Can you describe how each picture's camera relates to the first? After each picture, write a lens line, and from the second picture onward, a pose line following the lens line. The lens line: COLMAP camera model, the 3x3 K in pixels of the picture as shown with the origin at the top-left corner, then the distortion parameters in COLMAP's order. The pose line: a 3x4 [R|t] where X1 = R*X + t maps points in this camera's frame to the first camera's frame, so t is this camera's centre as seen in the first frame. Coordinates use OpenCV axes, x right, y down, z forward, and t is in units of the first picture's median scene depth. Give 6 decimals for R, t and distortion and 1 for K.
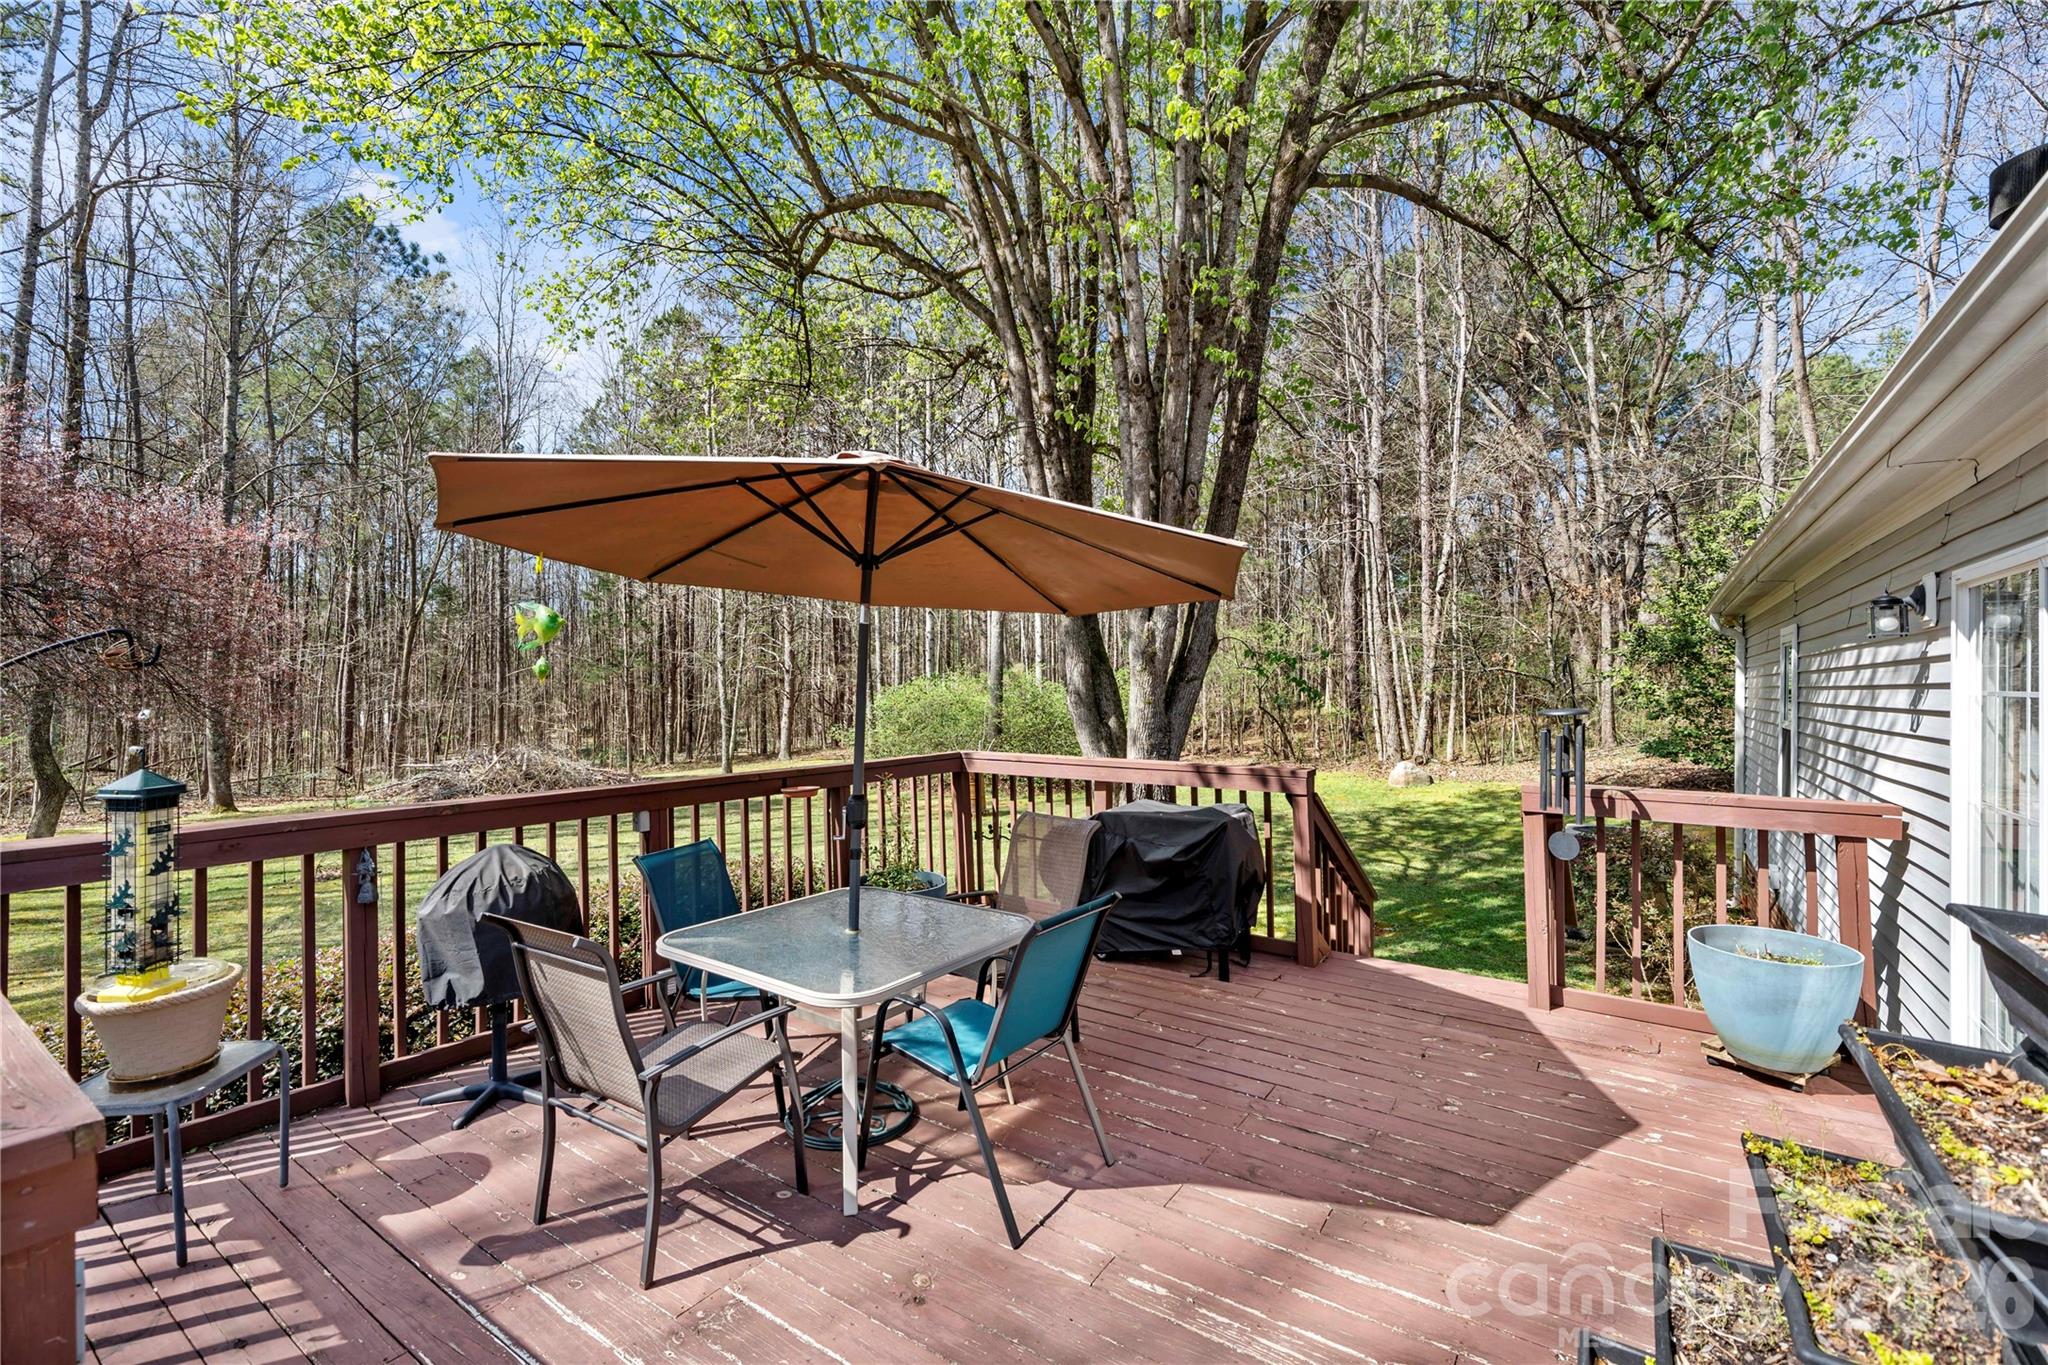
lens RADIAL K [[884.2, 0, 1024.0], [0, 884.2, 682.5], [0, 0, 1]] dist [-0.000191, -0.000016]
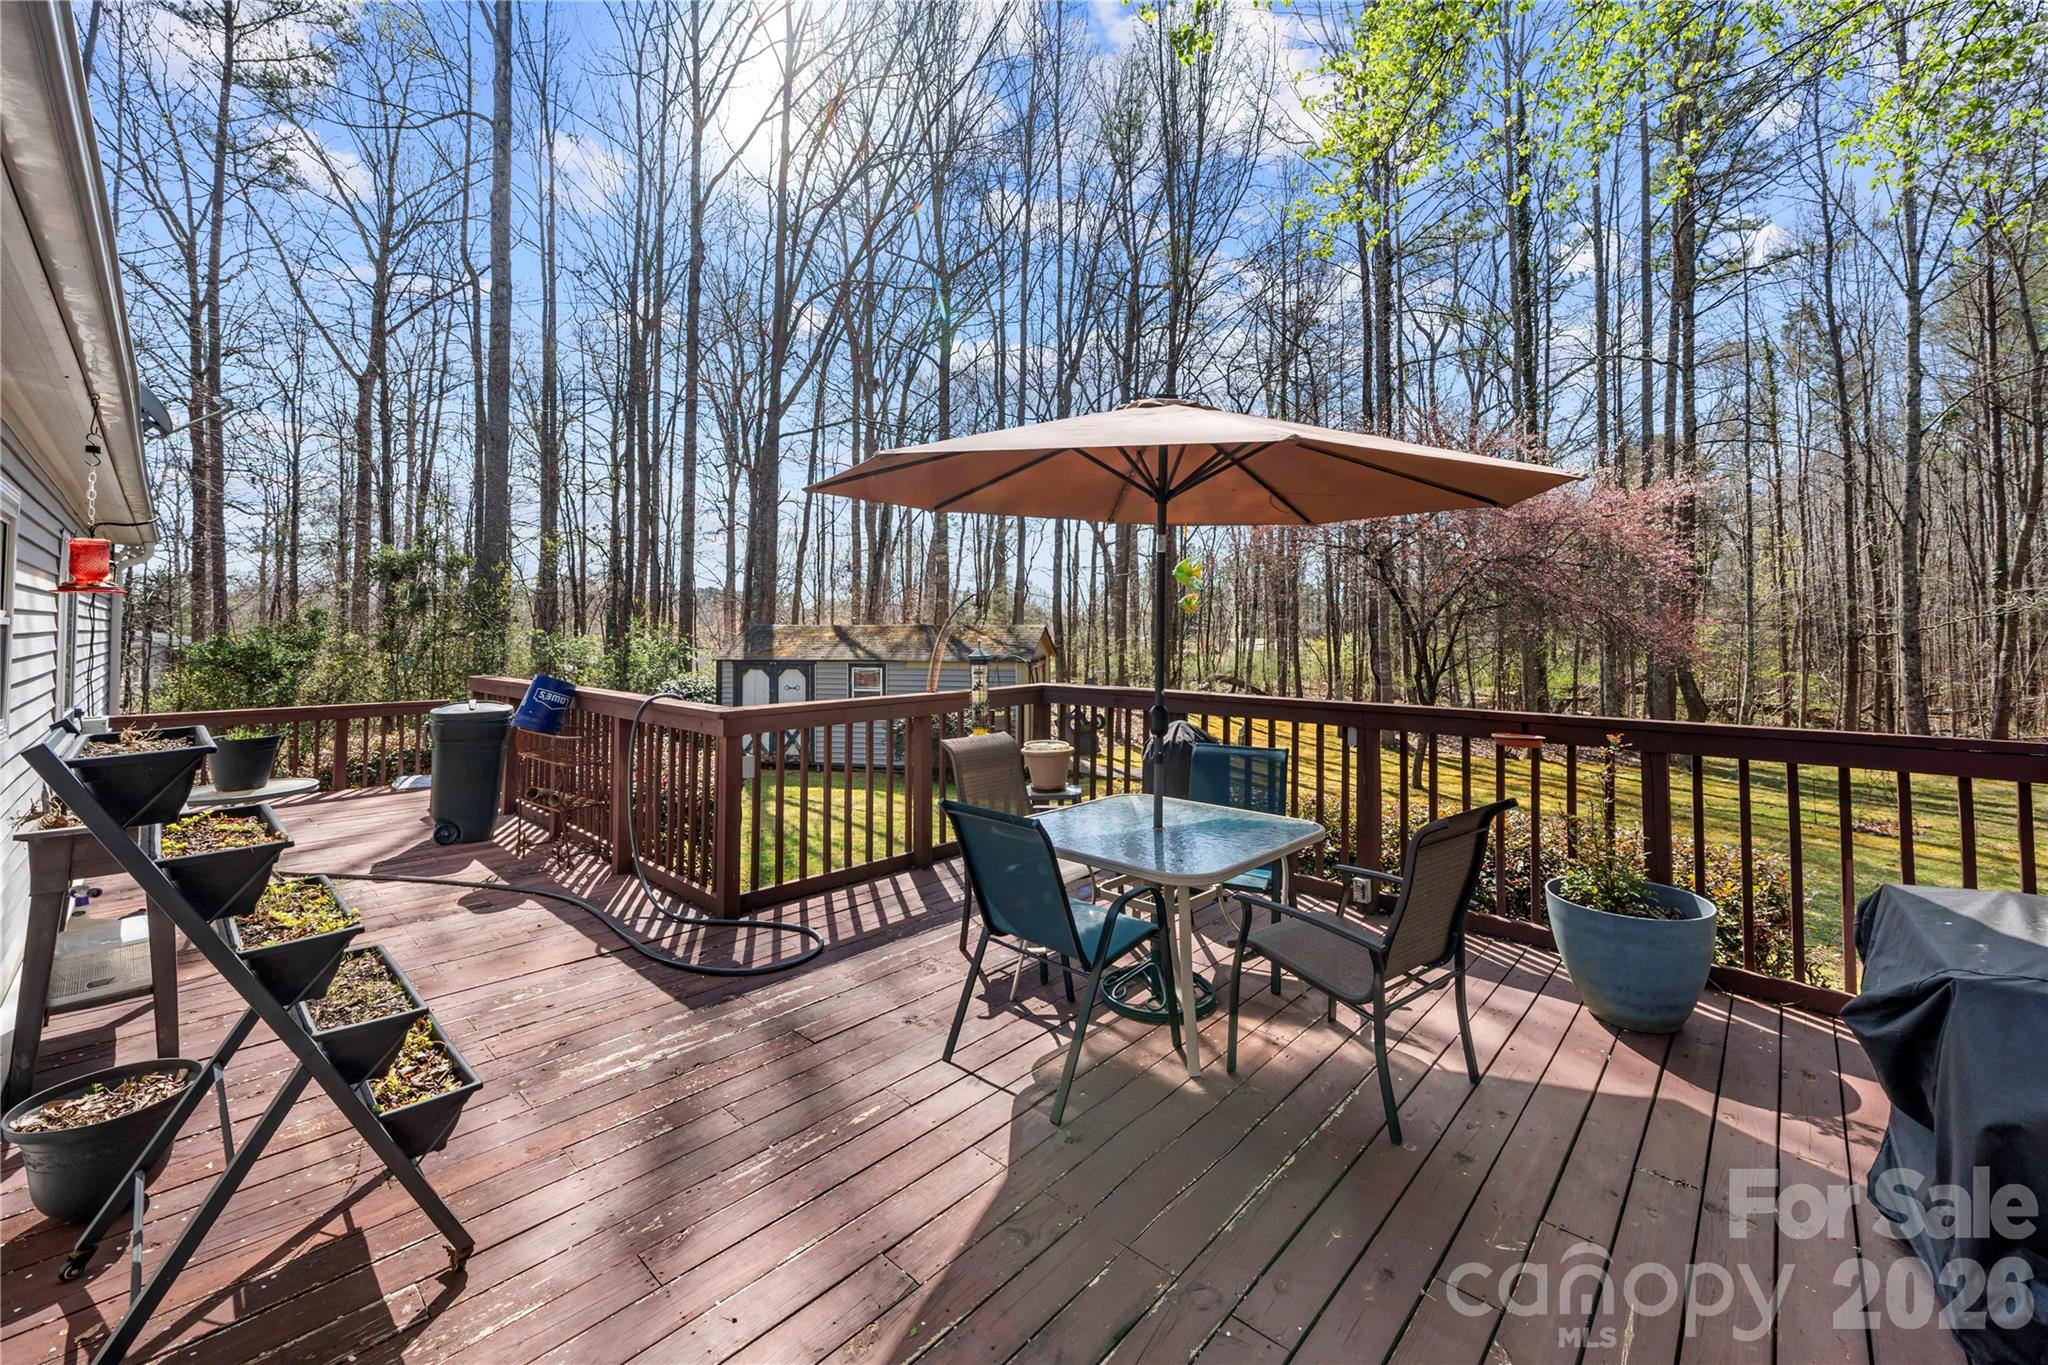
lens RADIAL K [[835.6, 0, 1024.0], [0, 835.6, 682.5], [0, 0, 1]] dist [-0.000133, -0.000027]
pose [[-0.130741, 0.107170, -0.985607, 0.930666], [0.011428, 0.994237, 0.106592, -0.015026], [0.991351, 0.002672, -0.131213, 1.090627]]
